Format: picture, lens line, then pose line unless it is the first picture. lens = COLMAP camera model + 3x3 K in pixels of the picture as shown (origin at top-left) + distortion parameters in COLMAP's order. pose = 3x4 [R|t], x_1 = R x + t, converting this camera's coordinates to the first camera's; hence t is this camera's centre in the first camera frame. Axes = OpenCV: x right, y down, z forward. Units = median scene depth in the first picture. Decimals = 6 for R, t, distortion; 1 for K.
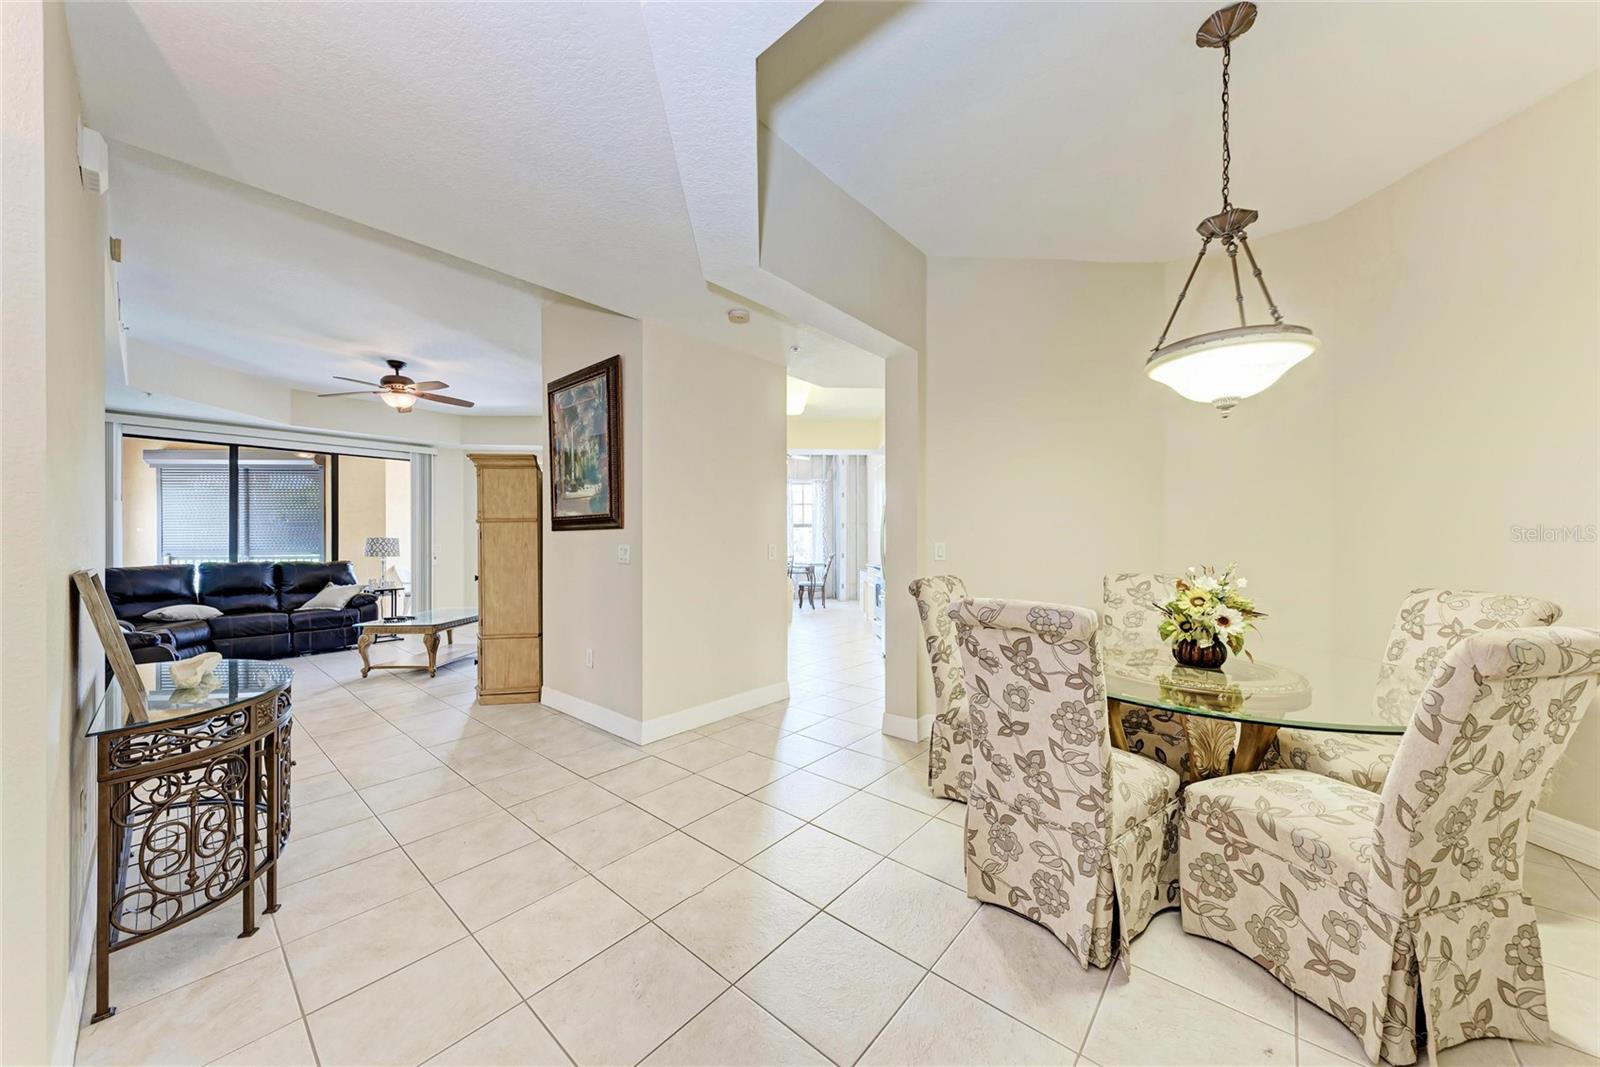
lens RADIAL K [[547.7, 0, 800.0], [0, 547.7, 533.5], [0, 0, 1]] dist [0.000814, 0.000015]
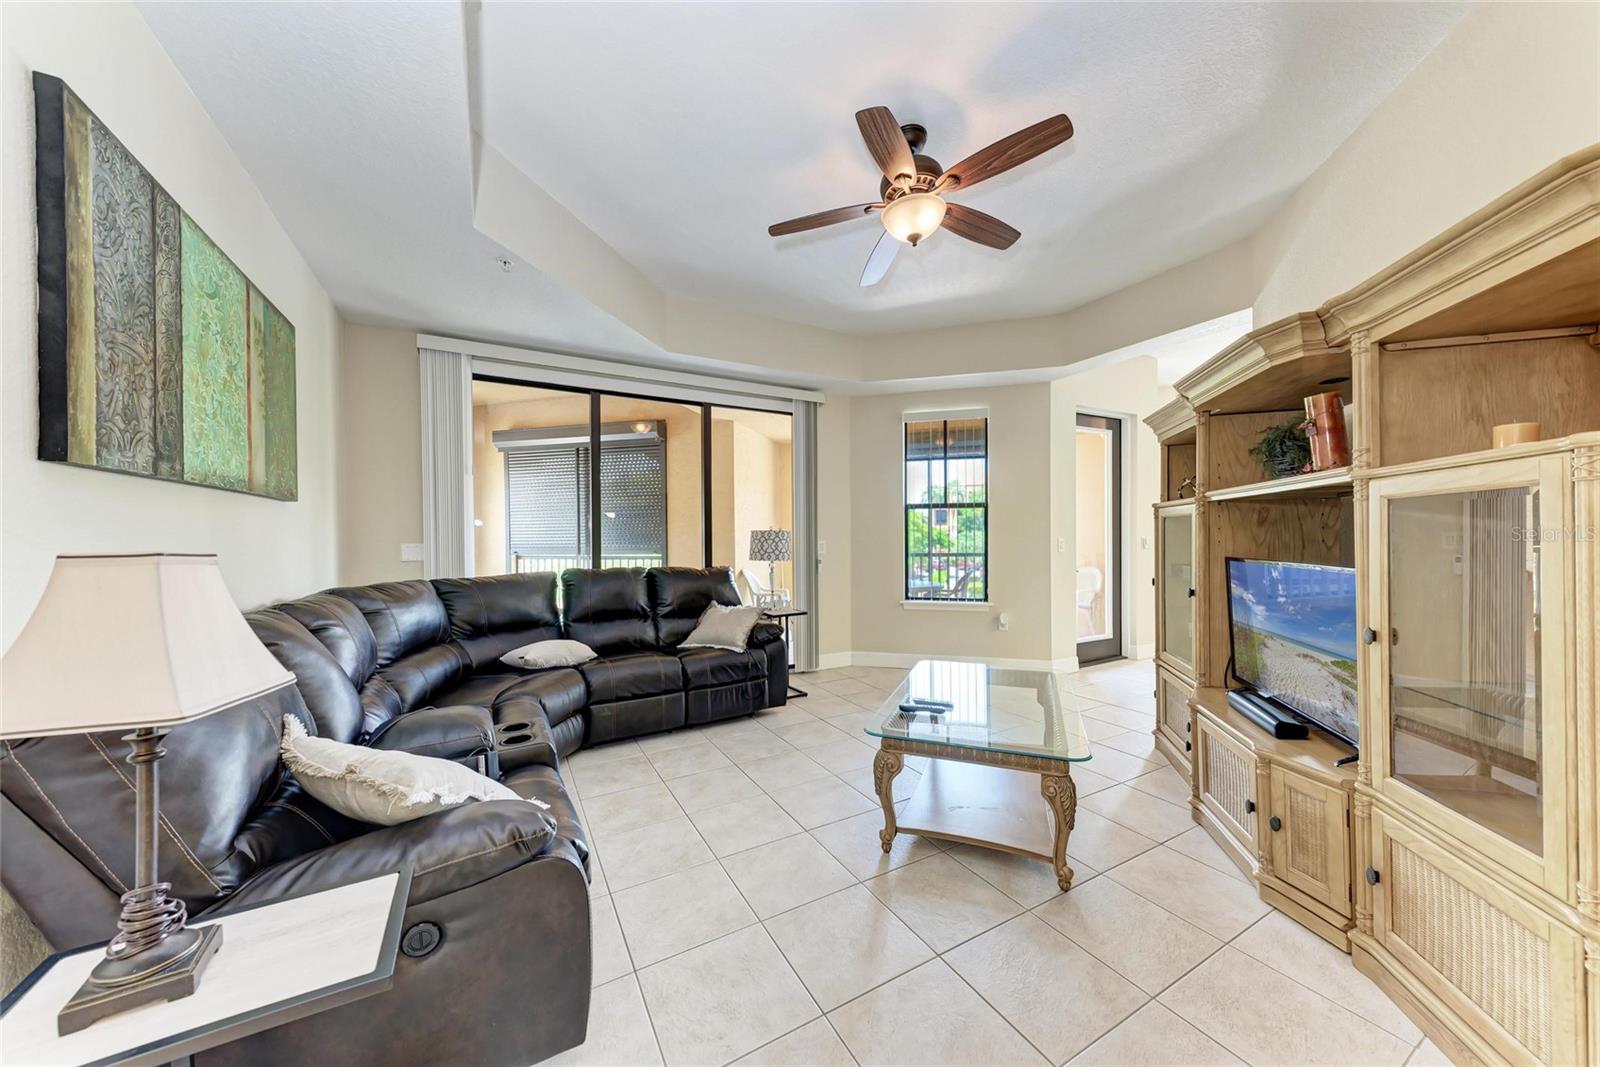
lens RADIAL K [[547.7, 0, 800.0], [0, 547.7, 533.5], [0, 0, 1]] dist [0.000814, 0.000015]
pose [[0.937277, -0.001056, -0.348584, -0.574587], [0.000912, 0.999999, -0.000576, 0.012214], [0.348585, 0.000222, 0.937277, 0.466513]]
